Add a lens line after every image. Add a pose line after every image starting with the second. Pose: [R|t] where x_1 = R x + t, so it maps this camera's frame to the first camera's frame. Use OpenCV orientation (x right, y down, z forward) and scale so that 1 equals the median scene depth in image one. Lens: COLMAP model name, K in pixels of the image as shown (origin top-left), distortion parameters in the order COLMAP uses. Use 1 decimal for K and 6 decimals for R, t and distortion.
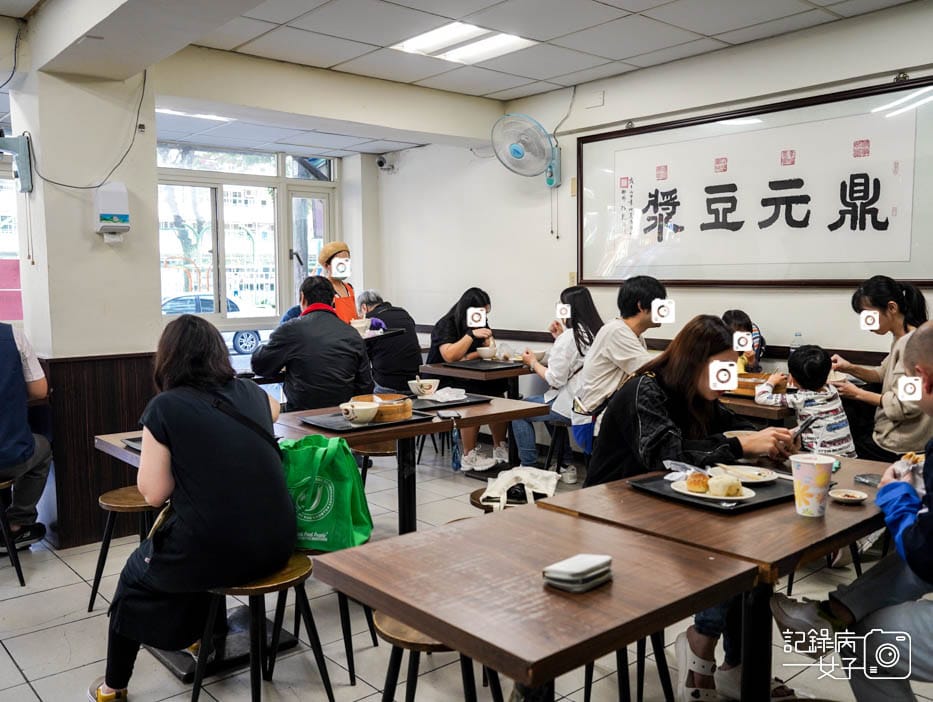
lens RADIAL K [[825.5, 0, 466.5], [0, 825.5, 351.0], [0, 0, 1]] dist [-0.001909, -0.014381]
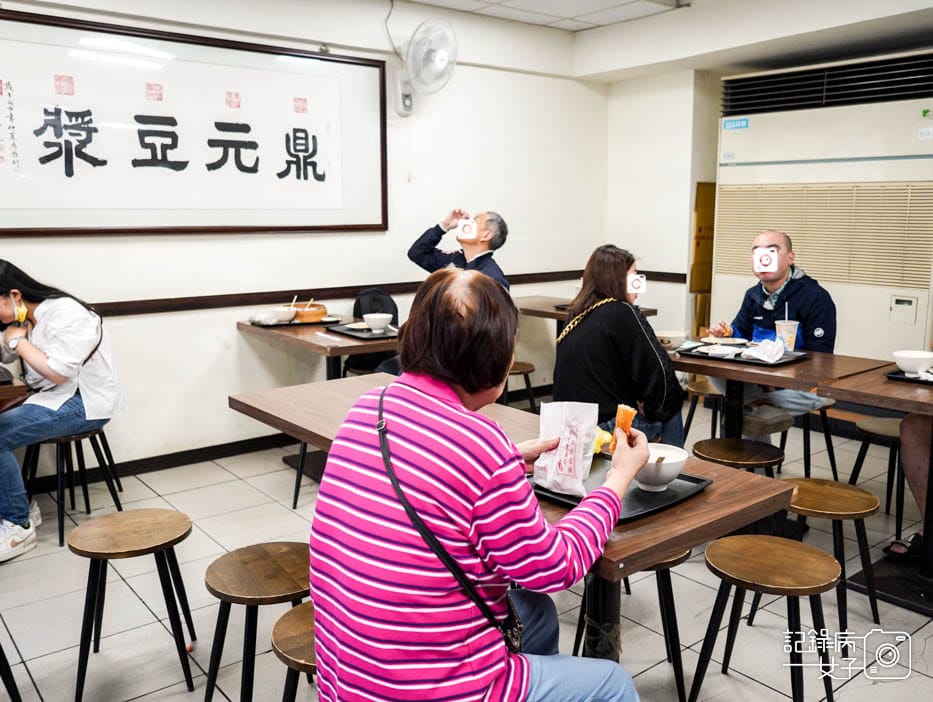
lens RADIAL K [[825.5, 0, 466.5], [0, 825.5, 351.0], [0, 0, 1]] dist [-0.001909, -0.014381]
pose [[0.035601, -0.155500, 0.987194, -0.578989], [0.090324, 0.984278, 0.151783, -0.060949], [-0.995276, 0.083764, 0.049086, 0.661802]]
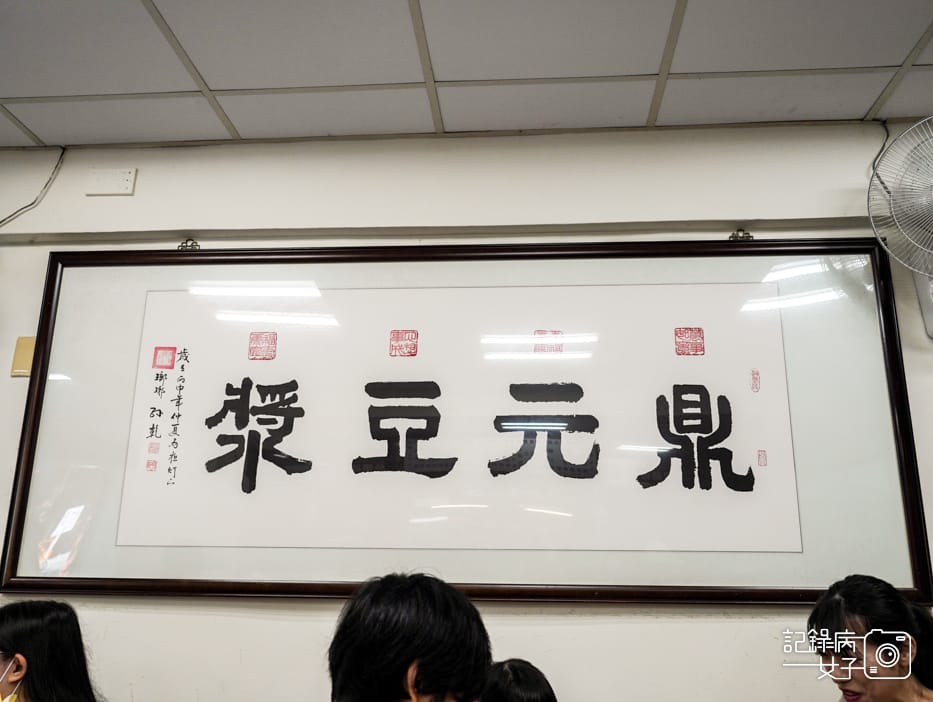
lens RADIAL K [[825.5, 0, 466.5], [0, 825.5, 351.0], [0, 0, 1]] dist [-0.001909, -0.014381]
pose [[0.703979, 0.203411, 0.680469, -0.001589], [0.046557, 0.942831, -0.330004, -0.056165], [-0.708693, 0.263996, 0.654263, 0.656539]]
